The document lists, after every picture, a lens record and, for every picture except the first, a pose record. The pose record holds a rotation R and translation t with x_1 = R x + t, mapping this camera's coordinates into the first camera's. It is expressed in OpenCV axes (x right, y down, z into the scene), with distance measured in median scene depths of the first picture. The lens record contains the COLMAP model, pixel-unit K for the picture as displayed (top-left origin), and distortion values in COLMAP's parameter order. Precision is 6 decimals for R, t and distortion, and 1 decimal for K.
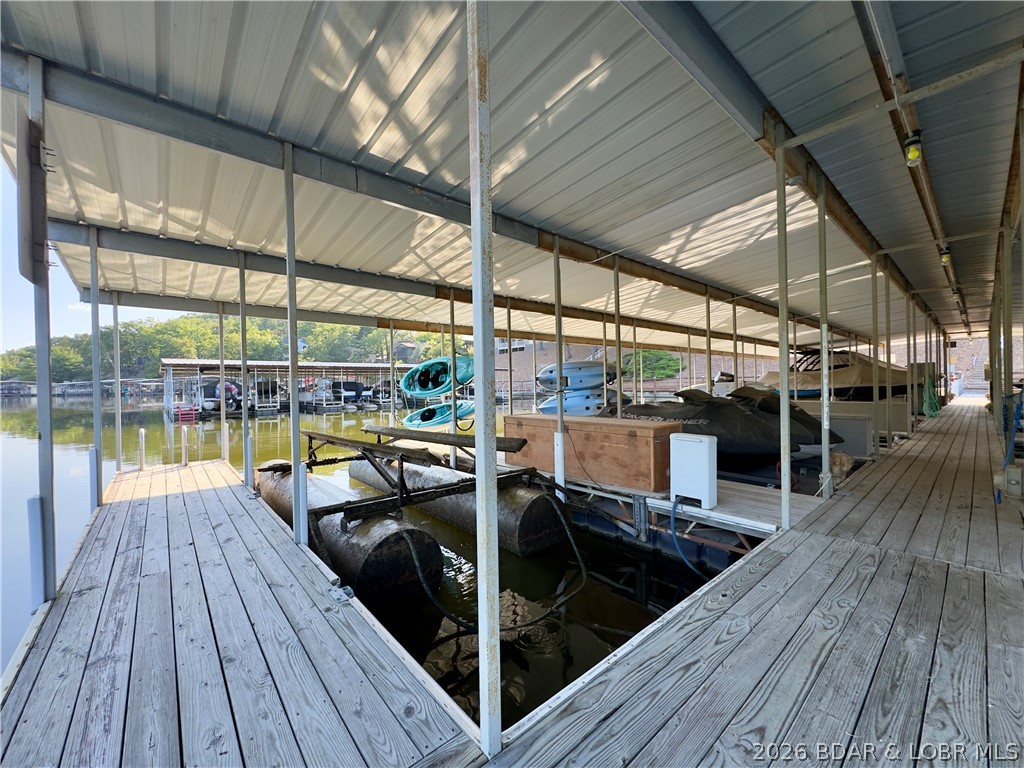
lens RADIAL K [[408.1, 0, 525.2], [0, 408.1, 382.5], [0, 0, 1]] dist [-0.001373, -0.000224]
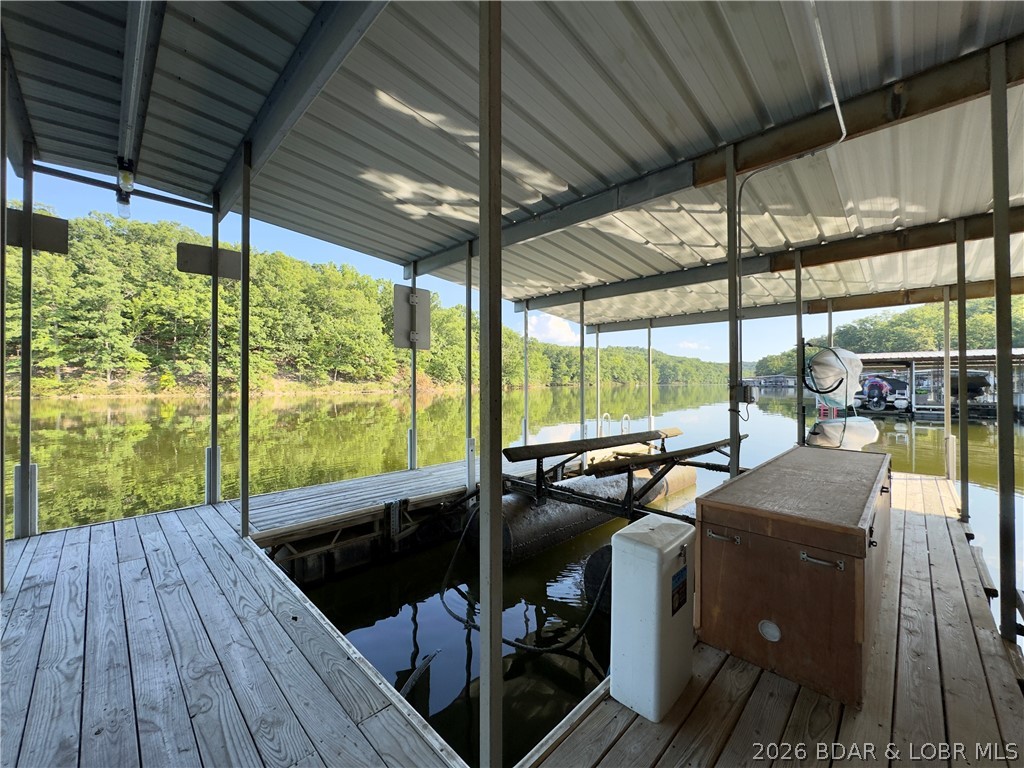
lens RADIAL K [[408.1, 0, 525.2], [0, 408.1, 382.5], [0, 0, 1]] dist [-0.001373, -0.000224]
pose [[0.078632, 0.013354, -0.996814, 0.101210], [0.002586, 0.999904, 0.013599, -0.003261], [0.996900, -0.003647, 0.078589, 0.100270]]
